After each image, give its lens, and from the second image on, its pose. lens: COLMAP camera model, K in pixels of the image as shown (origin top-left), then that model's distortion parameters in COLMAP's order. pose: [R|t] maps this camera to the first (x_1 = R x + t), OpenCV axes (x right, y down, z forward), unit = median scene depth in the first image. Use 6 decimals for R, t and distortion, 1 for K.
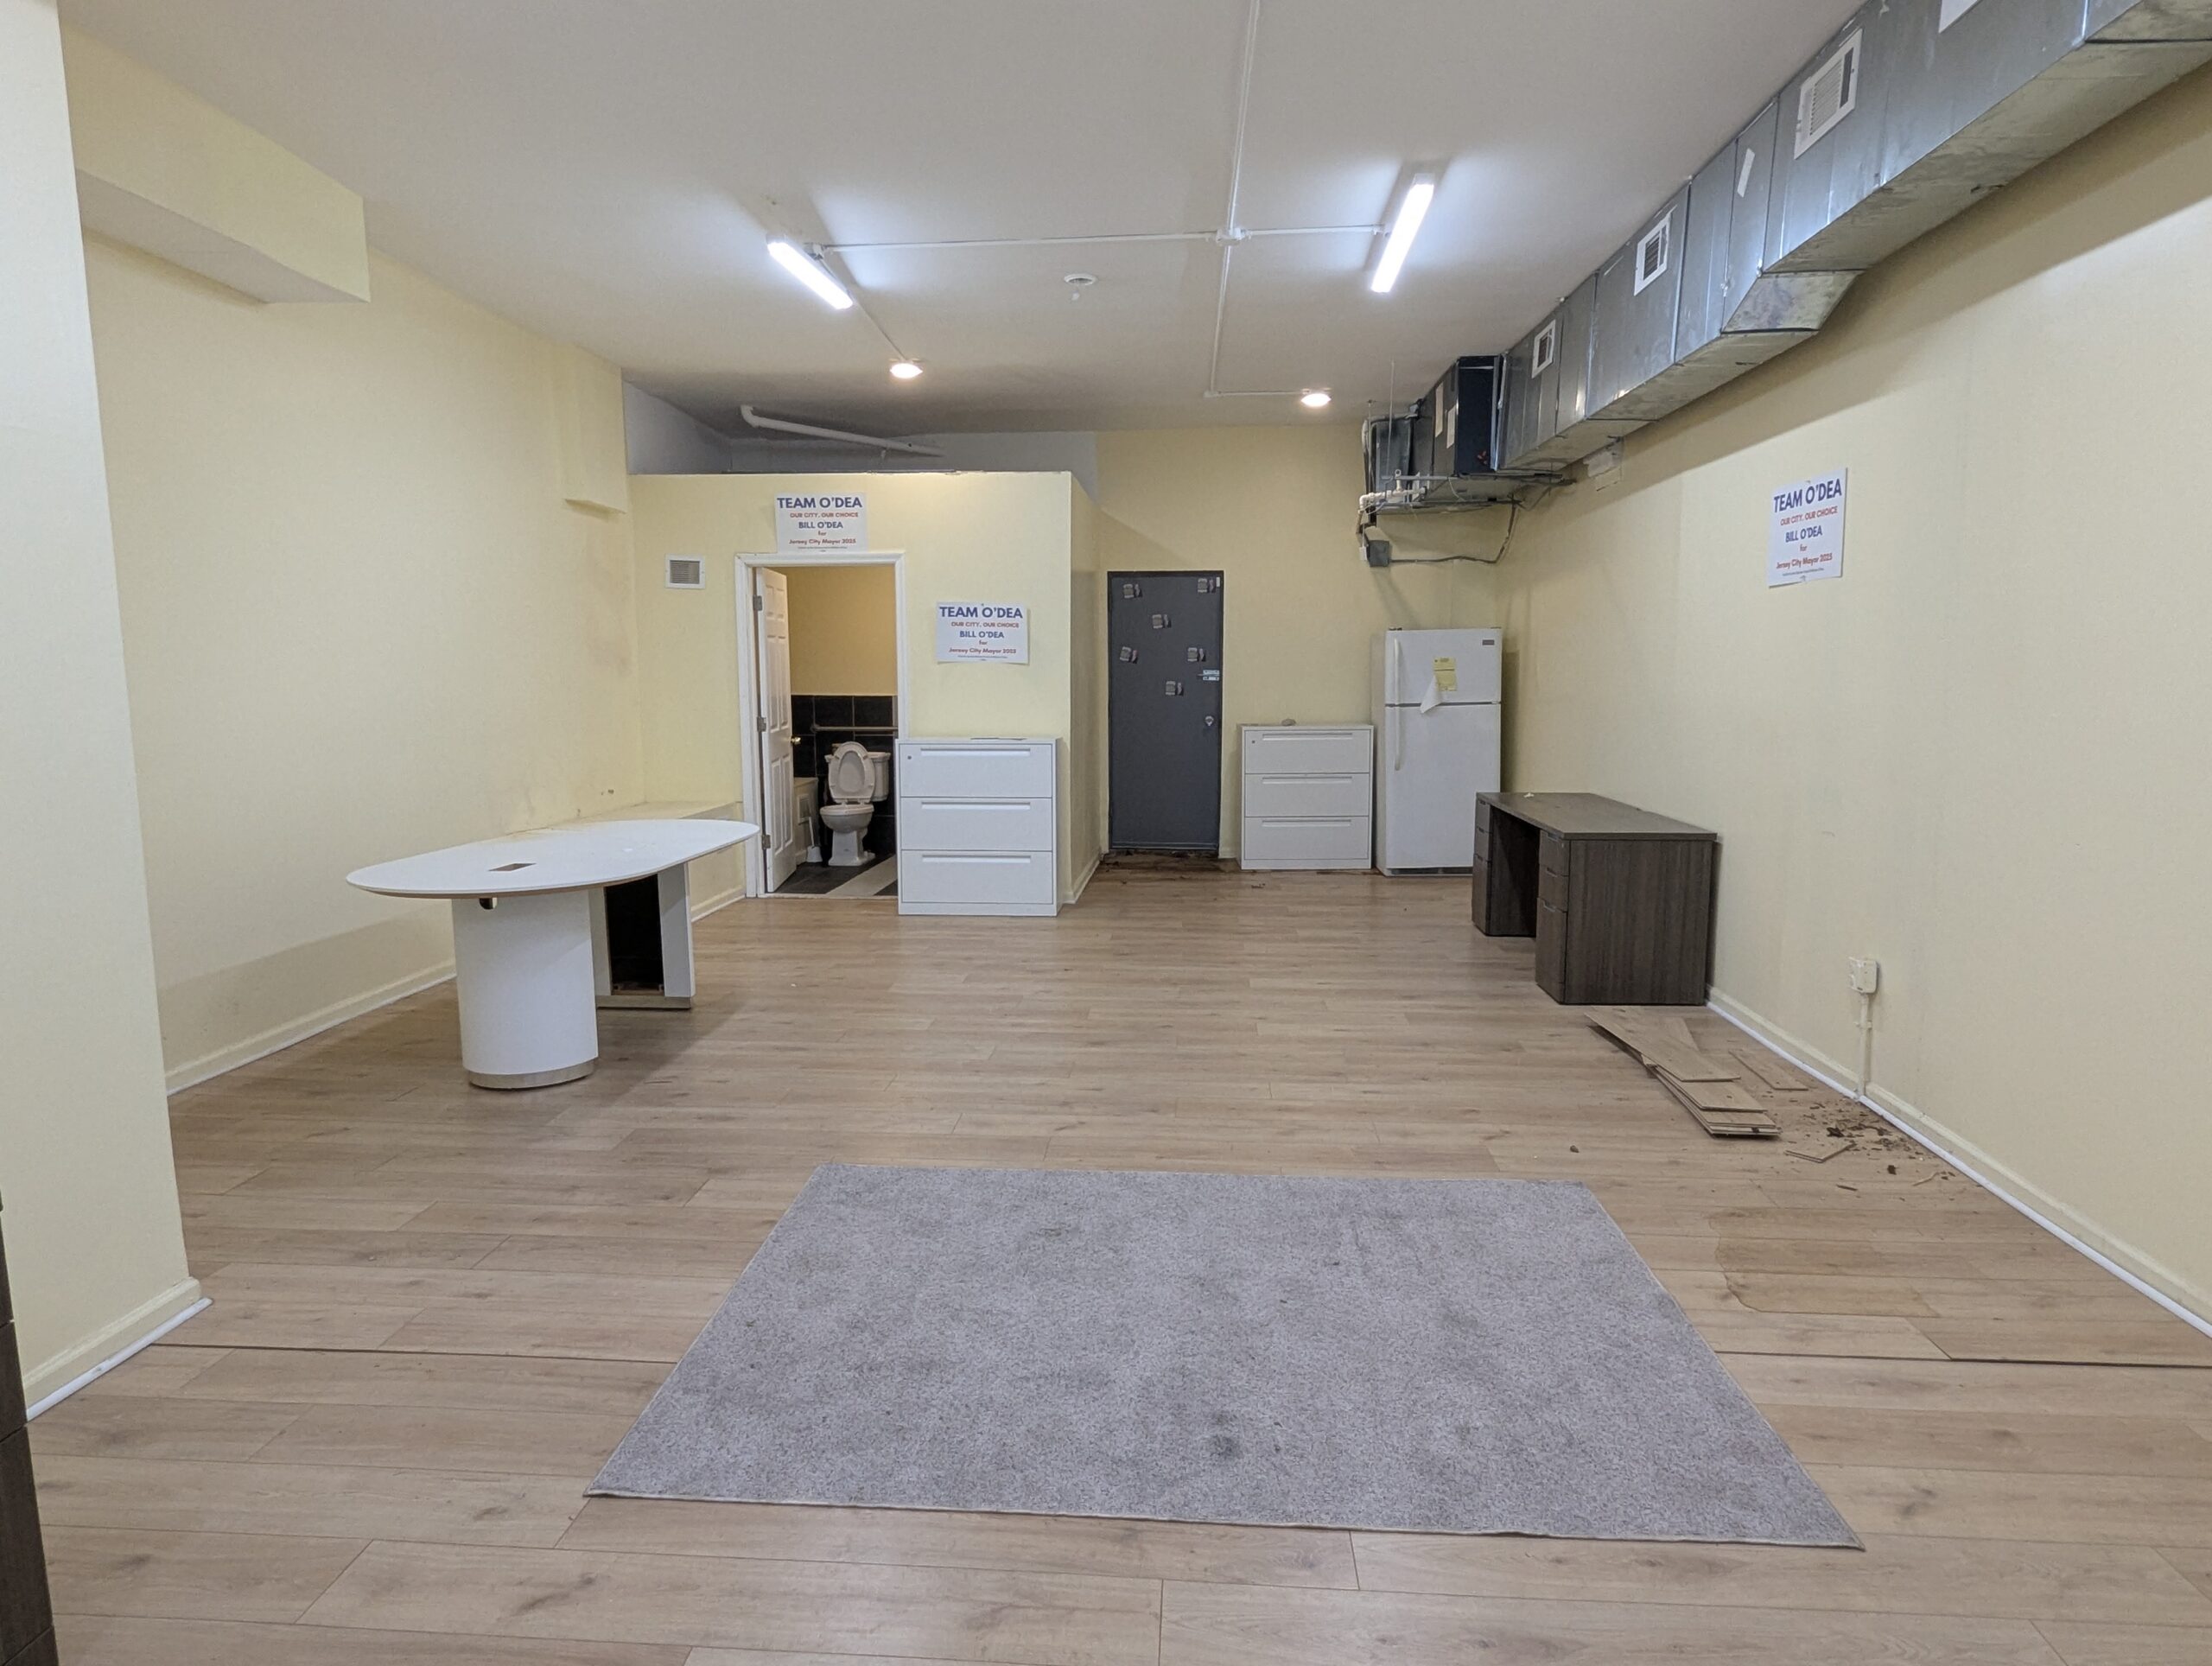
lens RADIAL K [[1225.0, 0, 1107.4], [0, 1225.0, 842.4], [0, 0, 1]] dist [-0.002149, -0.000042]
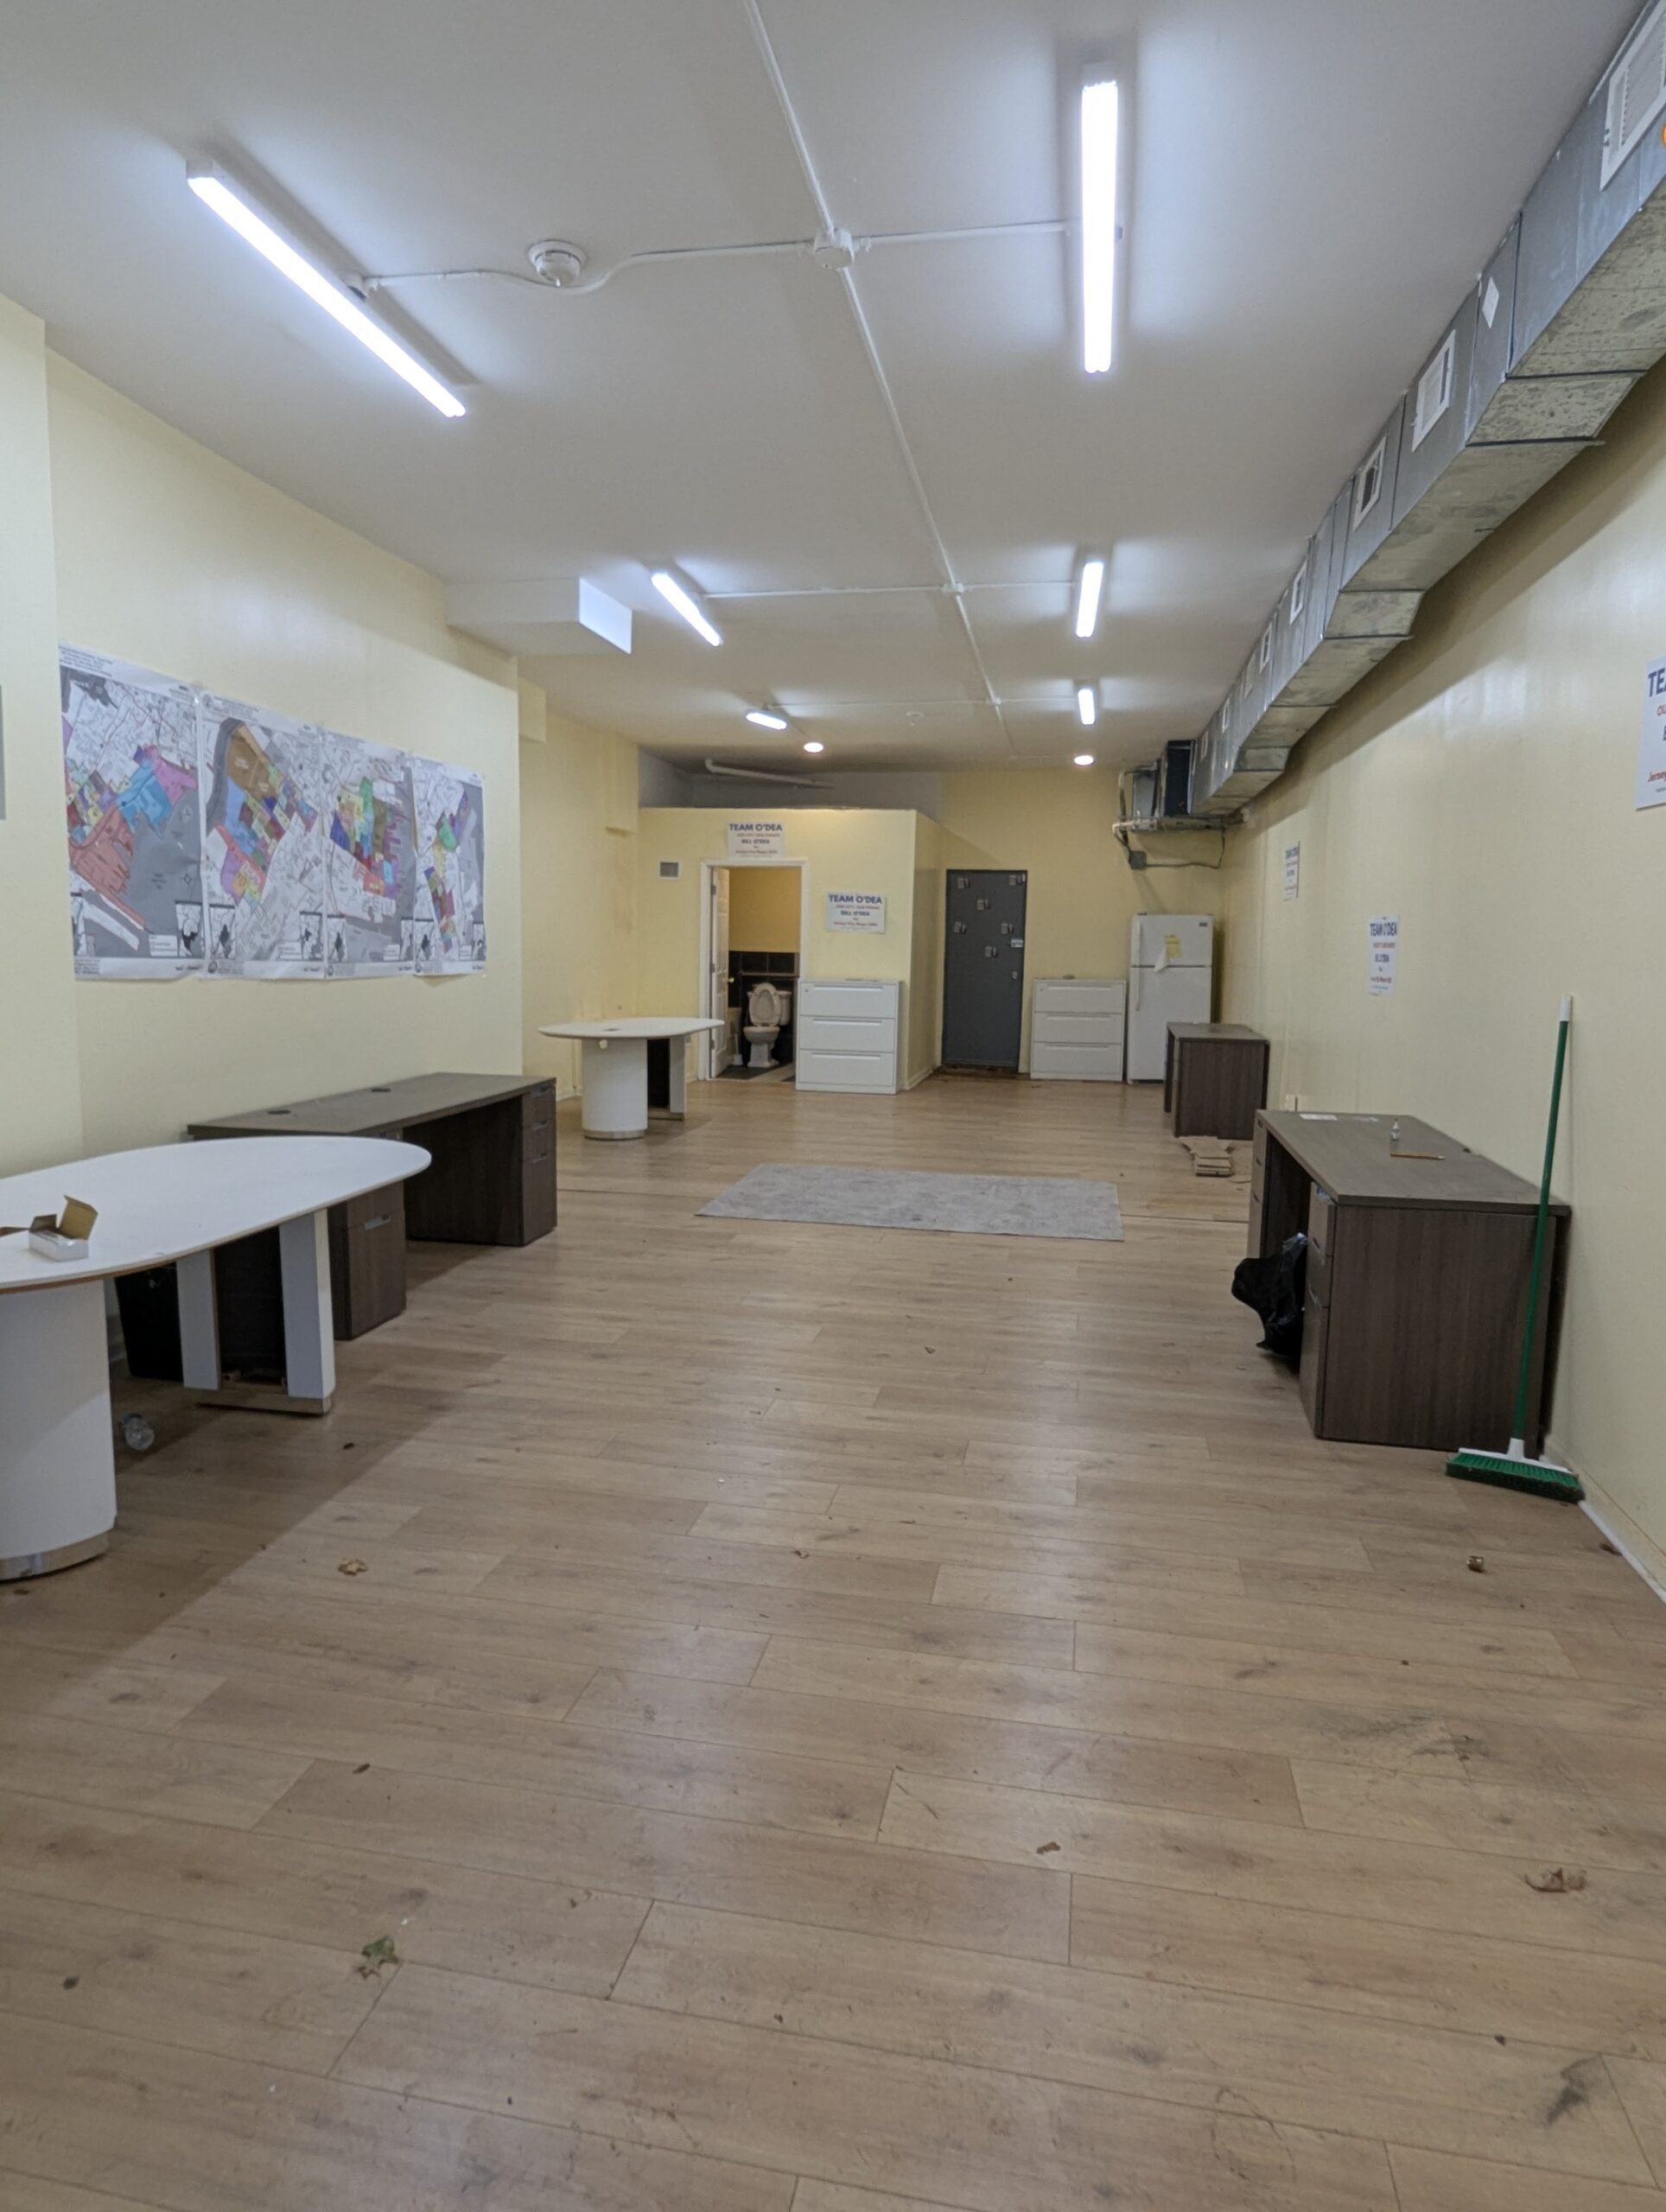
lens RADIAL K [[1225.0, 0, 832.7], [0, 1225.0, 1101.1], [0, 0, 1]] dist [-0.002149, -0.000042]
pose [[0.990831, 0.038305, -0.129564, 0.070965], [-0.039044, 0.999232, -0.003169, 0.066203], [0.129343, 0.008198, 0.991566, -0.482821]]
